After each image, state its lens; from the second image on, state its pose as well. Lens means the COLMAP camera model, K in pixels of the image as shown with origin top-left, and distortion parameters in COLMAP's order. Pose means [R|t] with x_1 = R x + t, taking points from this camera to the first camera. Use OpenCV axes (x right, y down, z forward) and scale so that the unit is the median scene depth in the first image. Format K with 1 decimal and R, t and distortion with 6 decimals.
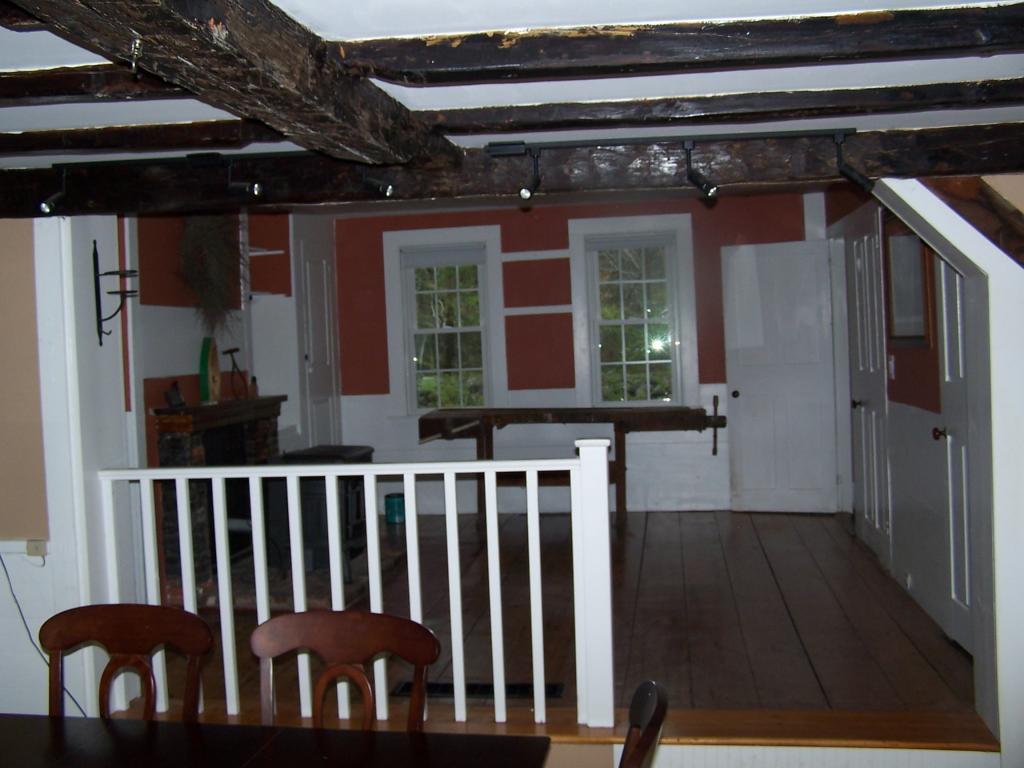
lens RADIAL K [[1146.8, 0, 506.1], [0, 1146.8, 379.2], [0, 0, 1]] dist [-0.096251, 0.000000]
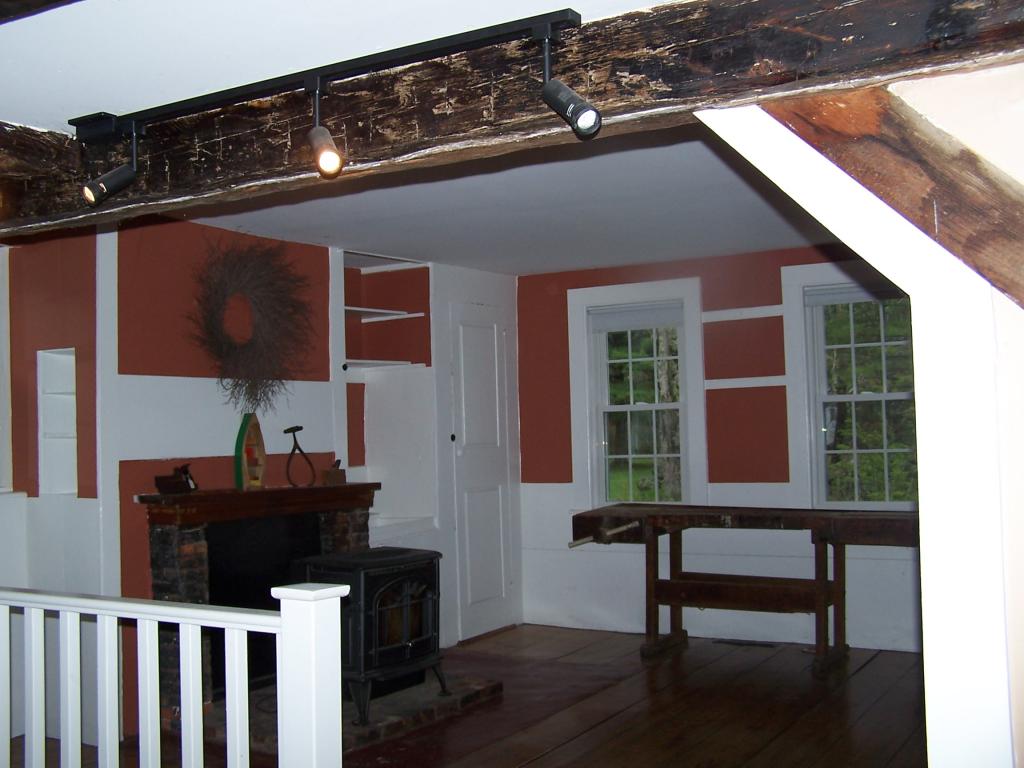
lens RADIAL K [[1146.8, 0, 514.6], [0, 1146.8, 385.2], [0, 0, 1]] dist [-0.096251, 0.000000]
pose [[0.919028, 0.000767, -0.394192, 0.208556], [-0.024180, 0.998225, -0.054431, -0.012834], [0.393451, 0.059555, 0.917415, 0.233930]]
